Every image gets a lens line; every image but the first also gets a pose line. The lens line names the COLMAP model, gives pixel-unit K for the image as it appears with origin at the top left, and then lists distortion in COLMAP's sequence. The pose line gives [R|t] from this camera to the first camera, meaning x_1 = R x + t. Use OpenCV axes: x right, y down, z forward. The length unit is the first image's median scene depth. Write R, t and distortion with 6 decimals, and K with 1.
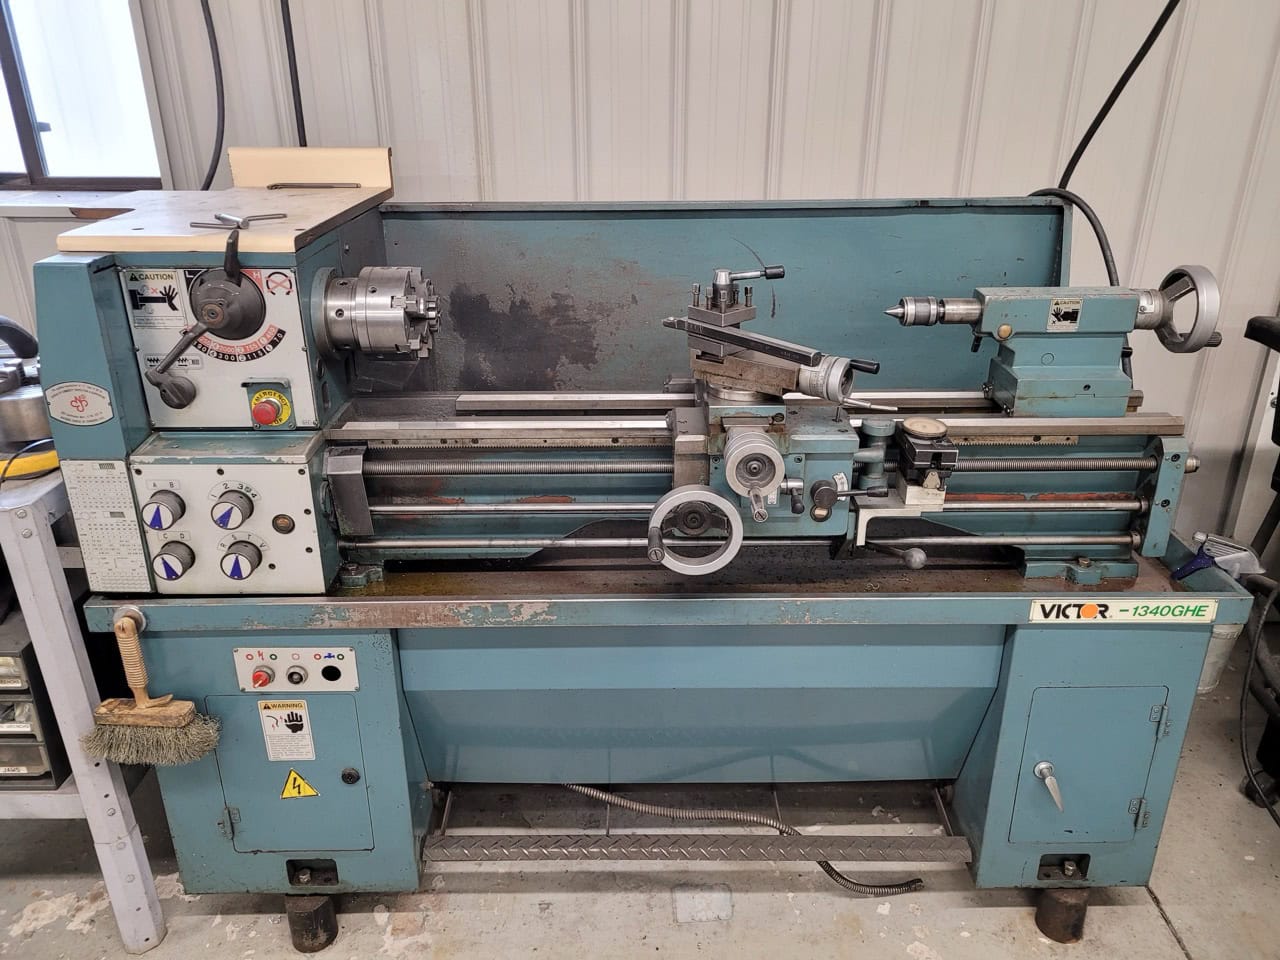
lens RADIAL K [[967.3, 0, 636.8], [0, 967.3, 454.6], [0, 0, 1]] dist [0.039742, -0.014034]
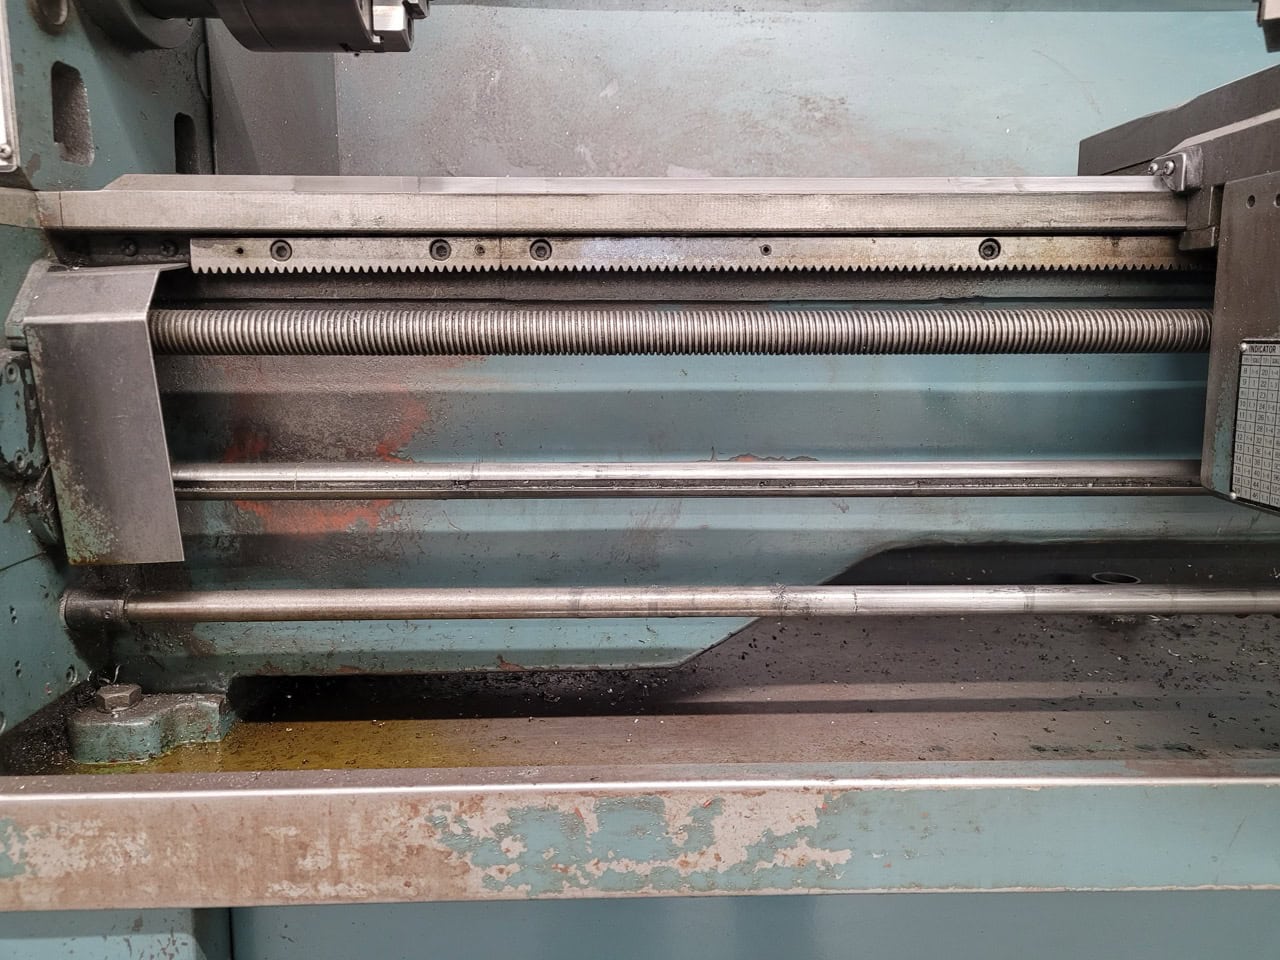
lens RADIAL K [[967.3, 0, 636.8], [0, 967.3, 454.6], [0, 0, 1]] dist [0.039742, -0.014034]
pose [[0.999927, 0.000028, 0.012102, -0.141339], [0.003011, 0.967973, -0.251035, 0.129511], [-0.011722, 0.251054, 0.967902, 0.723814]]
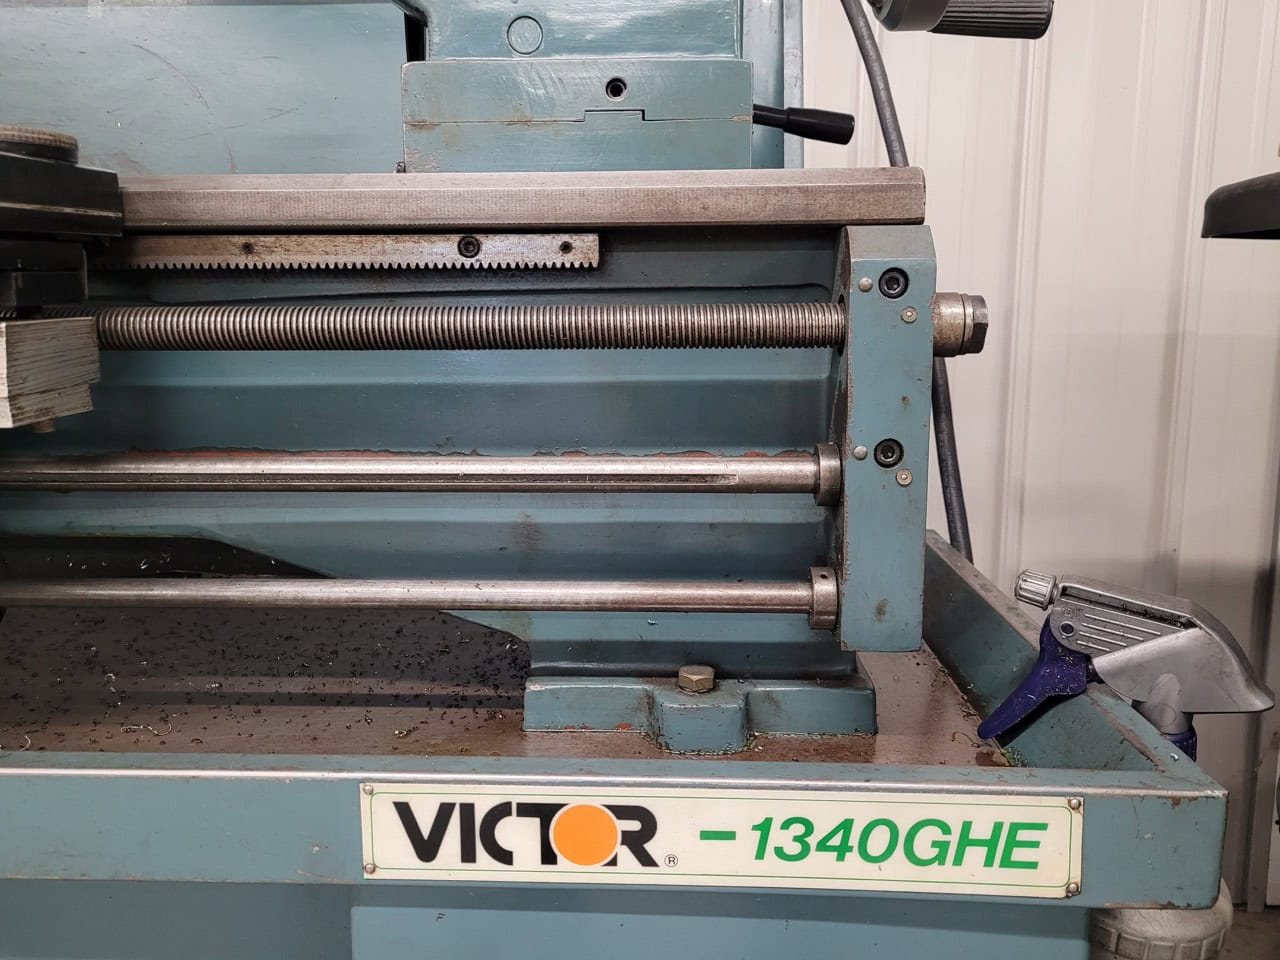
lens RADIAL K [[967.3, 0, 636.8], [0, 967.3, 454.6], [0, 0, 1]] dist [0.039742, -0.014034]
pose [[0.998348, 0.006955, -0.057028, 0.489908], [-0.020738, 0.969345, -0.244825, 0.125540], [0.053577, 0.245604, 0.967889, 0.725503]]
